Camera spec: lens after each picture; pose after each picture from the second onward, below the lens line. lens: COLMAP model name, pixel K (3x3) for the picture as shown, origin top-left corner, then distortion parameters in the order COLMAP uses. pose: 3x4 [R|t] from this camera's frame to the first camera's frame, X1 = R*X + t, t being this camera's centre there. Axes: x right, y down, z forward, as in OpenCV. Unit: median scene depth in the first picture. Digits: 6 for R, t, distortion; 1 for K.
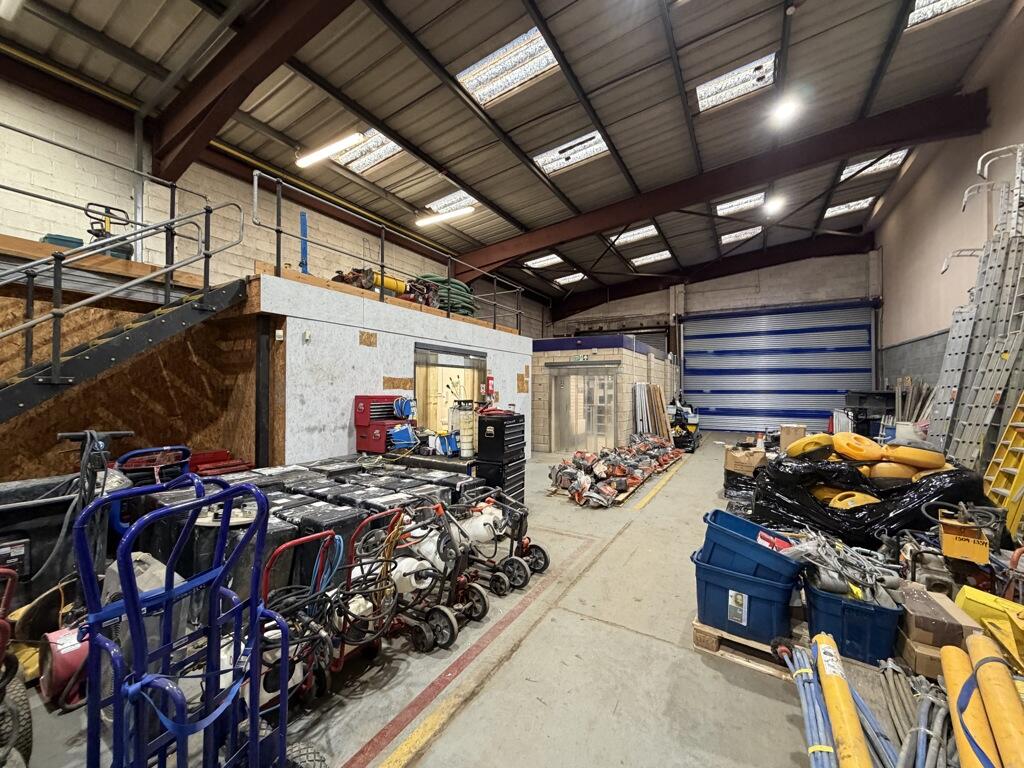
lens RADIAL K [[406.8, 0, 509.4], [0, 406.8, 385.7], [0, 0, 1]] dist [0.000853, -0.000033]
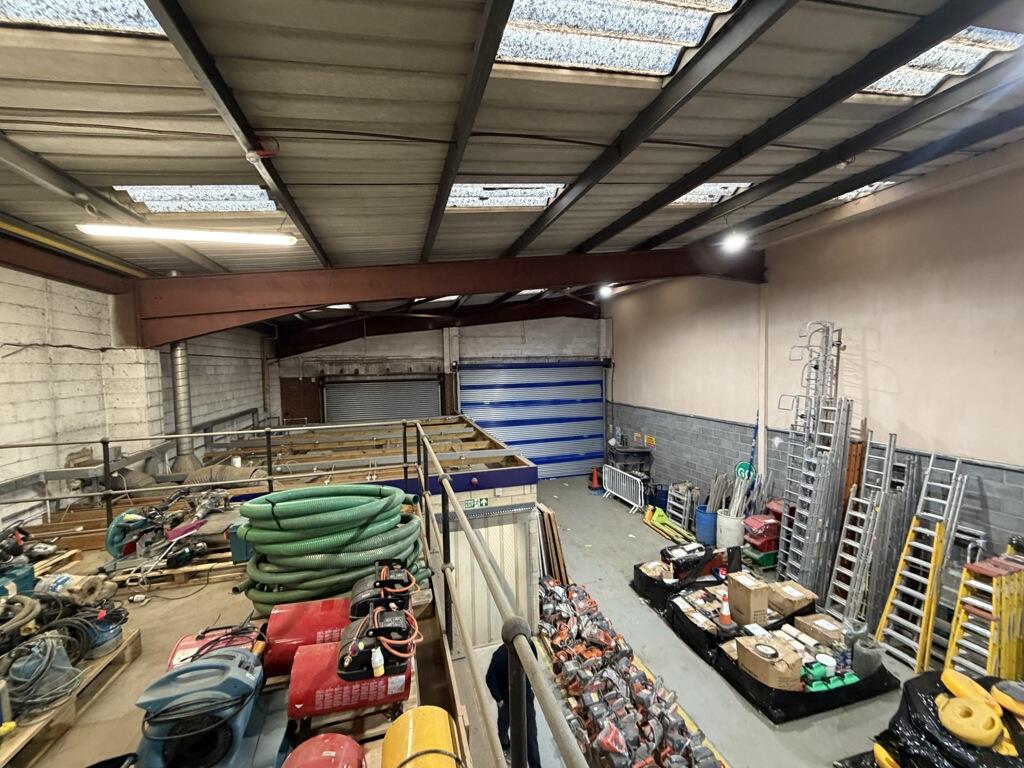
lens RADIAL K [[406.8, 0, 509.4], [0, 406.8, 385.7], [0, 0, 1]] dist [0.000853, -0.000033]
pose [[0.682356, -0.058020, 0.728714, -0.154441], [0.018171, 0.997884, 0.062436, -0.180039], [-0.730794, -0.029362, 0.681966, 0.315710]]
